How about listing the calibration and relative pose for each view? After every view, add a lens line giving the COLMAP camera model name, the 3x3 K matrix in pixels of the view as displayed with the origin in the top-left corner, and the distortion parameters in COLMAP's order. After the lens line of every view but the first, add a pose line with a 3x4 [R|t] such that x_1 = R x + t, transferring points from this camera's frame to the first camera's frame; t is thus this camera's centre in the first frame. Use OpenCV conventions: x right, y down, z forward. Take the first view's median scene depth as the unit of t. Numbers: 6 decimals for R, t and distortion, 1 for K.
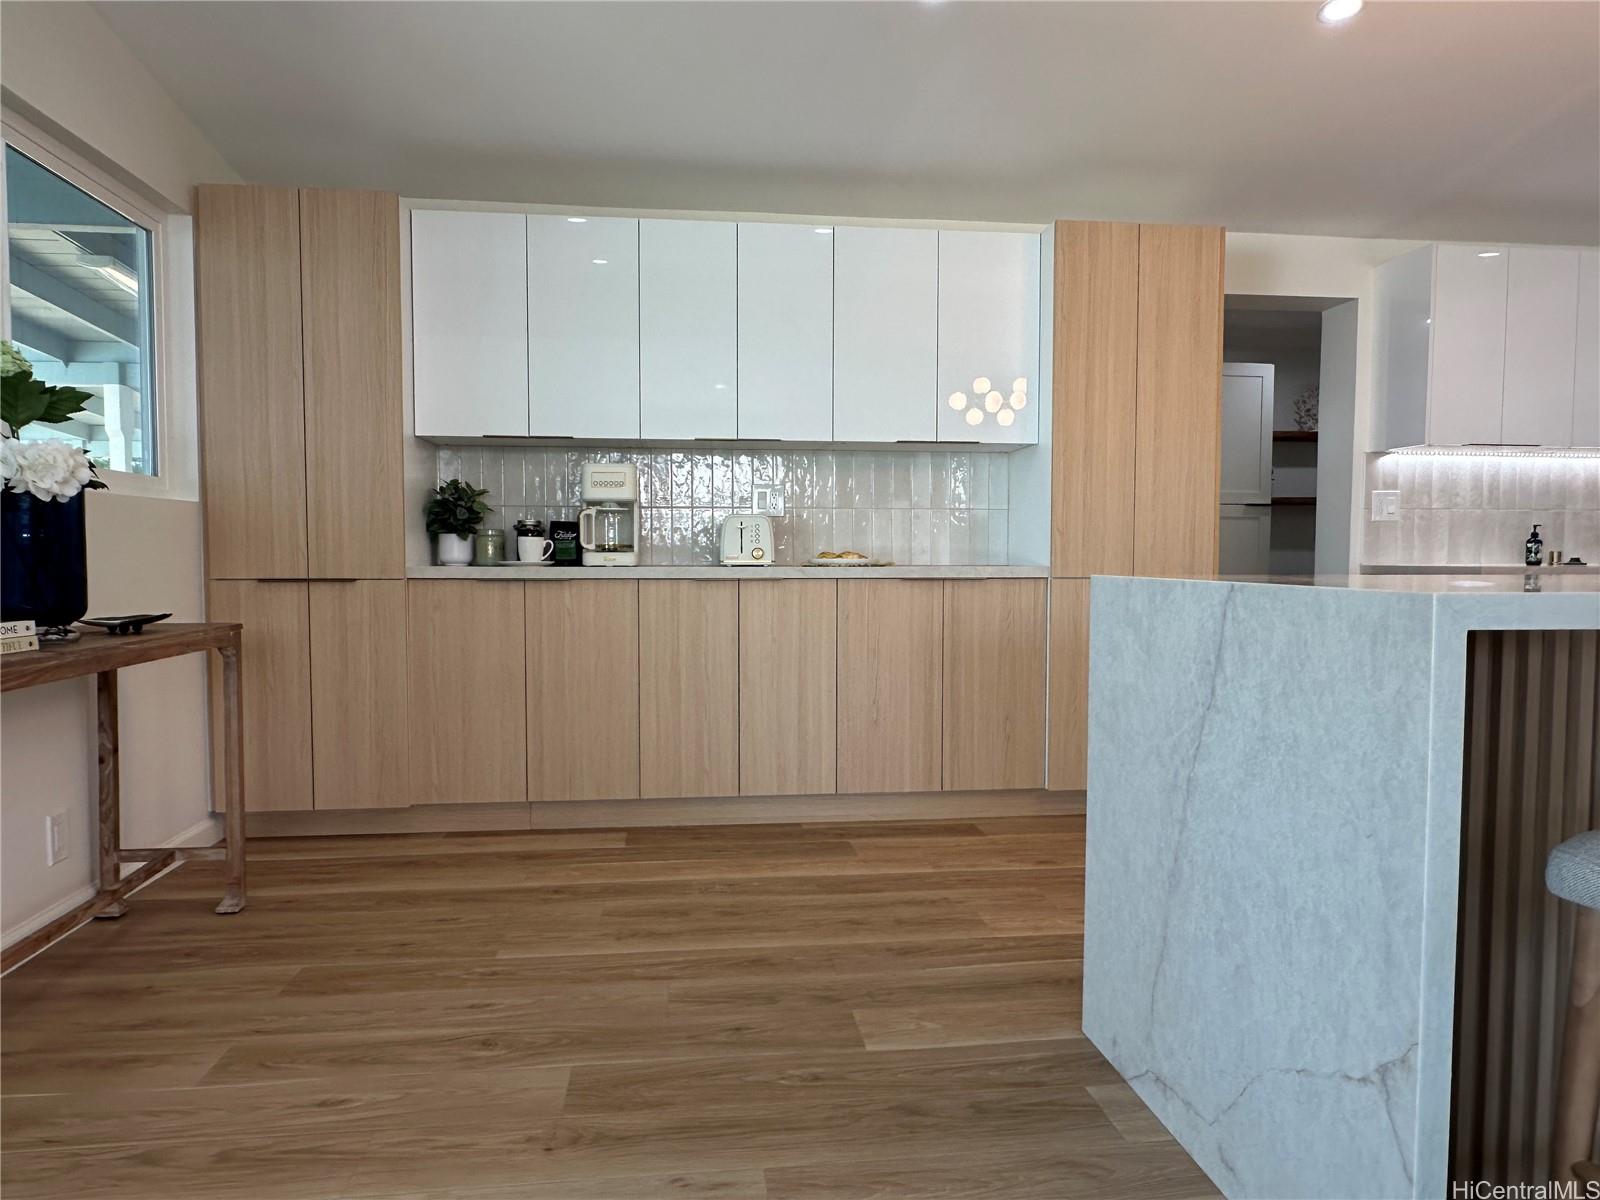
lens RADIAL K [[1023.3, 0, 798.3], [0, 1023.3, 604.1], [0, 0, 1]] dist [-0.008845, 0.003896]
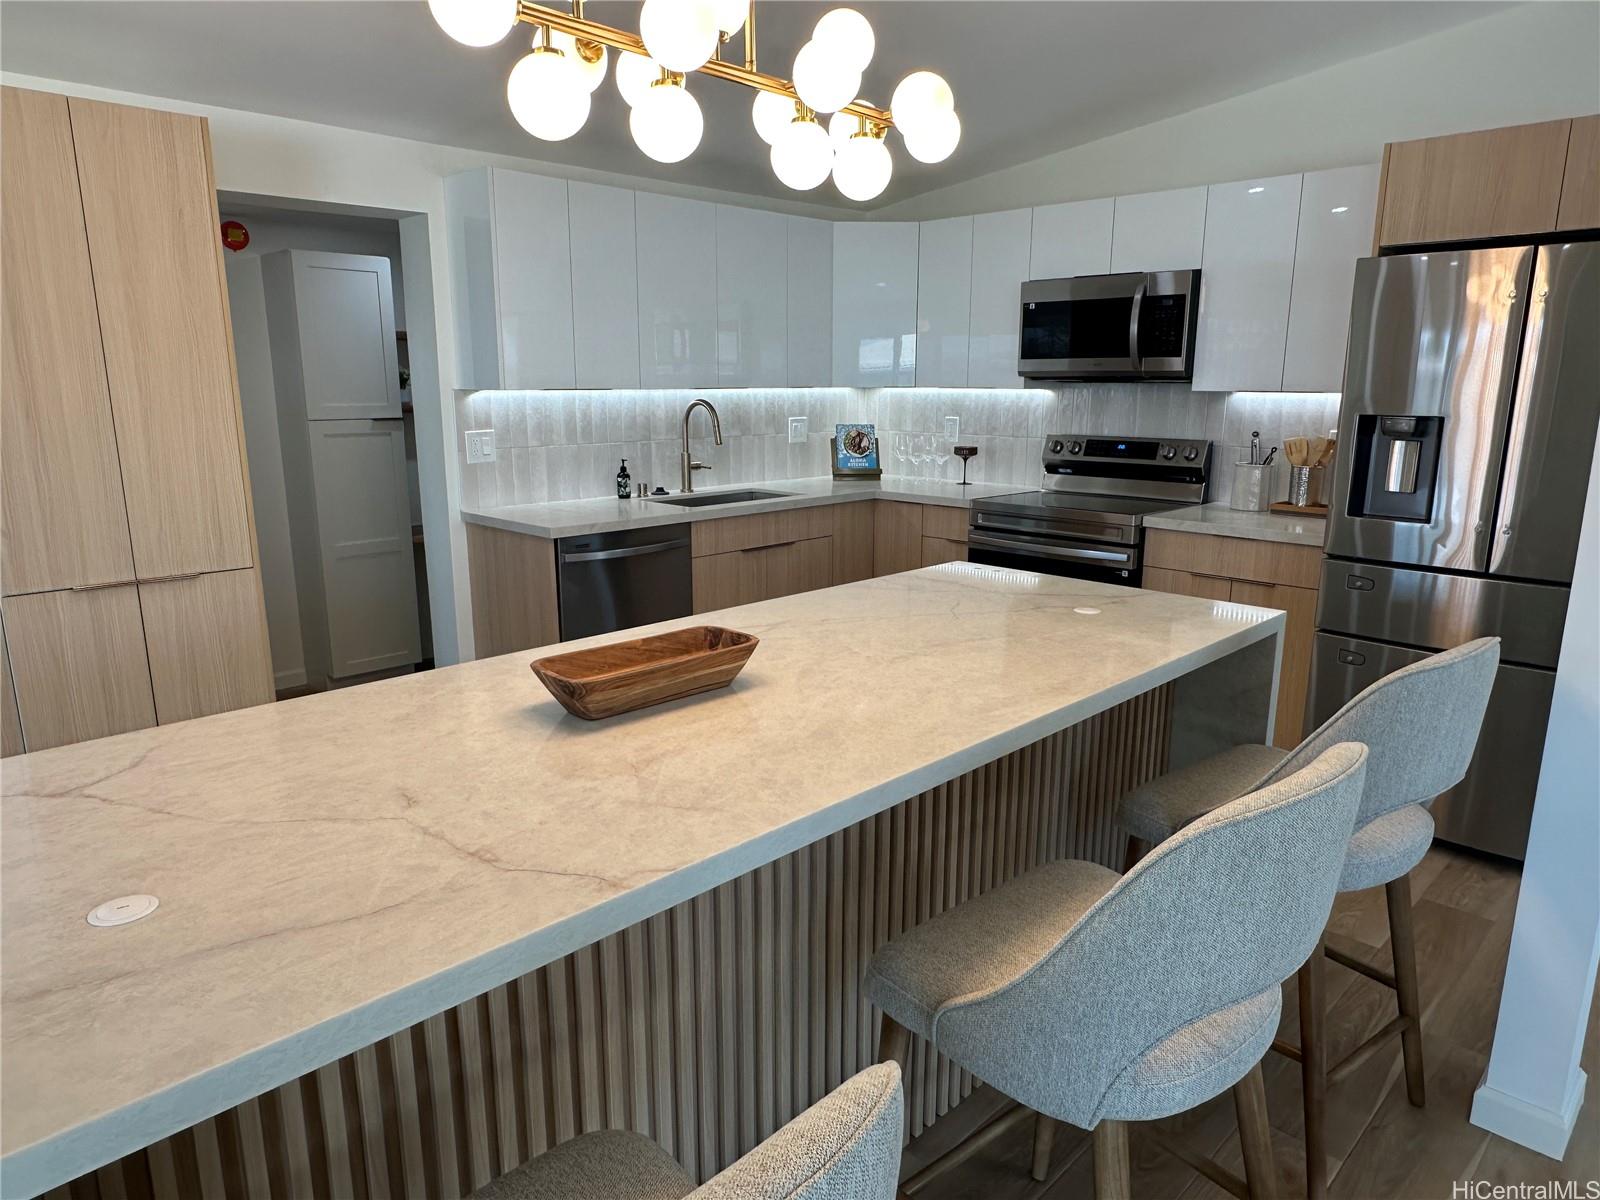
lens RADIAL K [[1023.3, 0, 800.2], [0, 1023.3, 606.4], [0, 0, 1]] dist [-0.008845, 0.003896]
pose [[0.781239, -0.136058, 0.609224, 0.295273], [0.029768, 0.982967, 0.181353, -0.158687], [-0.623522, -0.123544, 0.771983, 0.098319]]
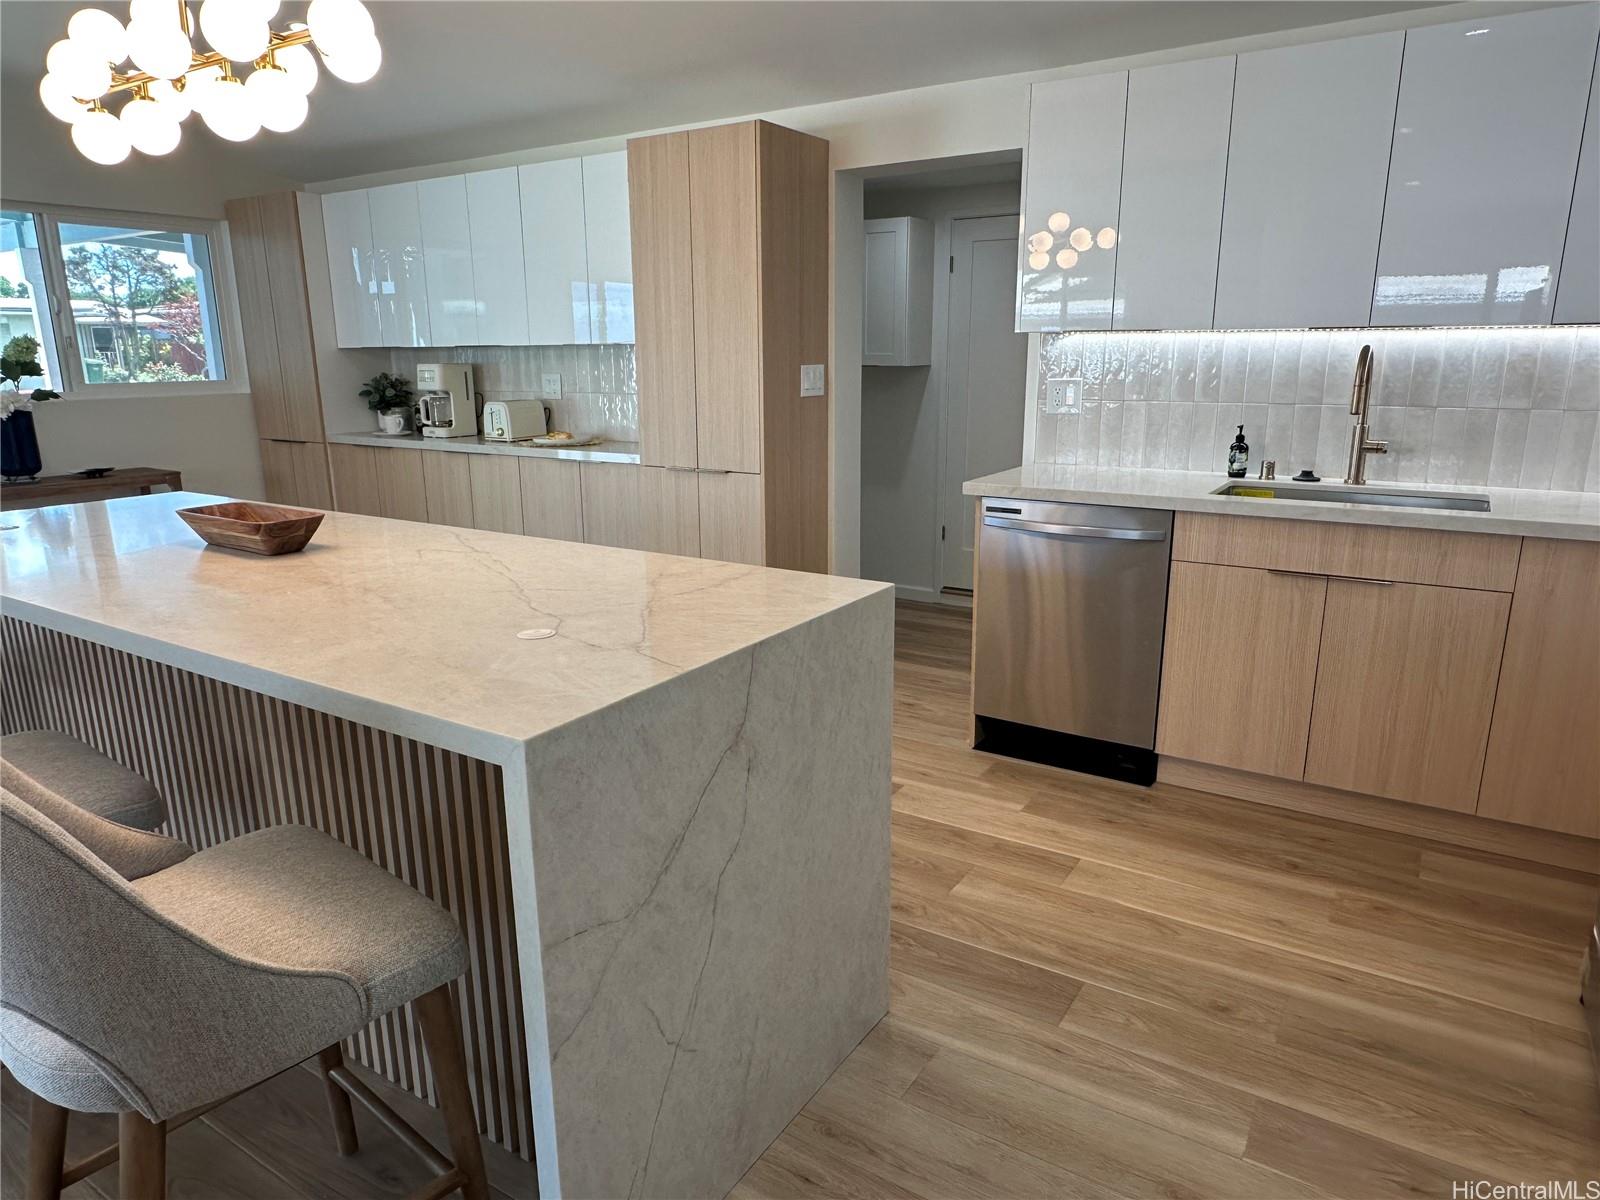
lens RADIAL K [[1023.3, 0, 805.3], [0, 1023.3, 607.8], [0, 0, 1]] dist [-0.008845, 0.003896]
pose [[0.771671, 0.150250, -0.618021, 1.351413], [-0.018934, 0.976692, 0.213807, -0.142280], [0.635740, -0.153287, 0.756530, 0.247835]]
